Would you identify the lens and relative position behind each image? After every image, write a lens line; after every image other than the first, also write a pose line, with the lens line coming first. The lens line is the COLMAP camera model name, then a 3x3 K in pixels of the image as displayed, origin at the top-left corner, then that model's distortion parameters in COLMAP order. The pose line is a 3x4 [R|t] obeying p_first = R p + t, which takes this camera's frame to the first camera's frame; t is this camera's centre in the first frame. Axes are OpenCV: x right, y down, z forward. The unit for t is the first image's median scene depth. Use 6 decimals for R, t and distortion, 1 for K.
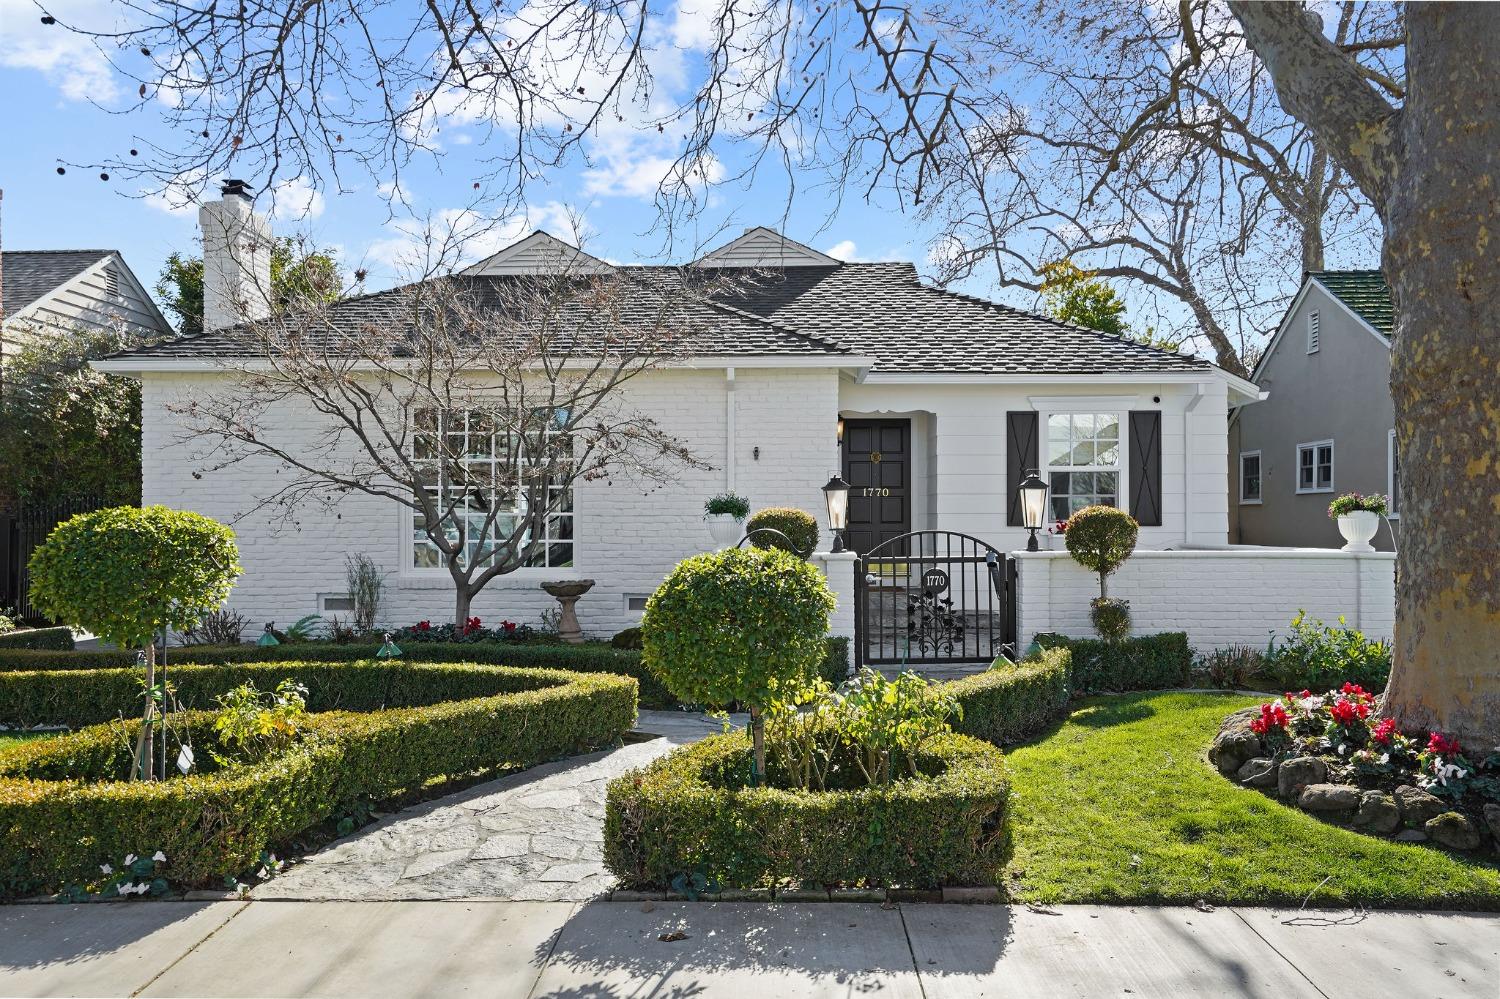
lens RADIAL K [[1185.4, 0, 750.1], [0, 1185.4, 509.5], [0, 0, 1]] dist [0.013686, 0.000824]
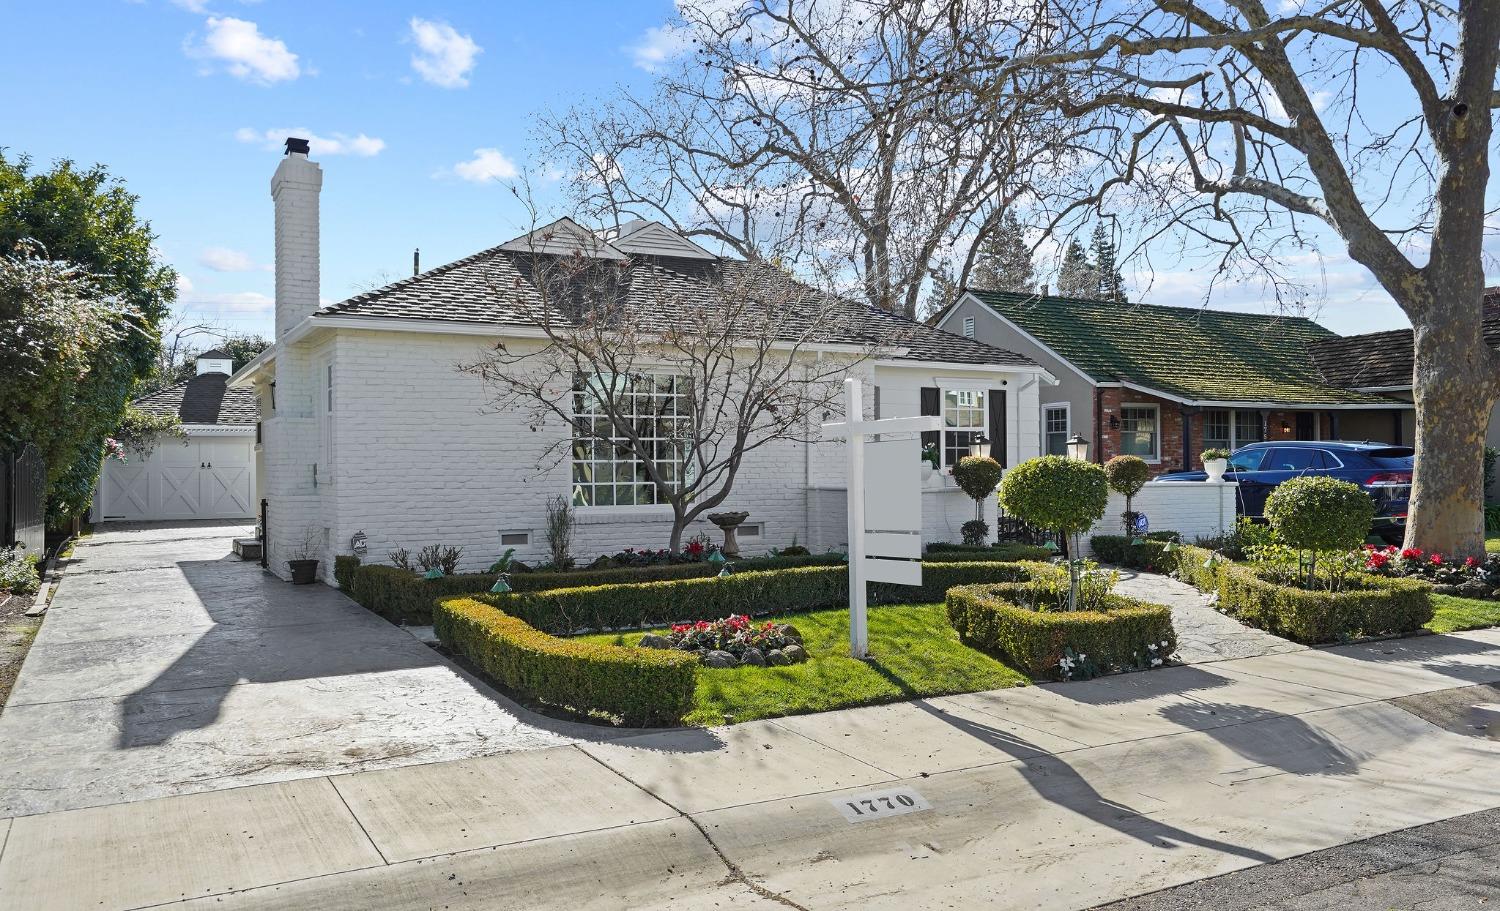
lens RADIAL K [[1168.1, 0, 752.4], [0, 1168.1, 451.0], [0, 0, 1]] dist [-0.009908, 0.002514]
pose [[0.859953, 0.004351, 0.510355, -0.956494], [-0.000918, 0.999975, -0.006978, 0.002525], [-0.510373, 0.005532, 0.859936, -0.107237]]
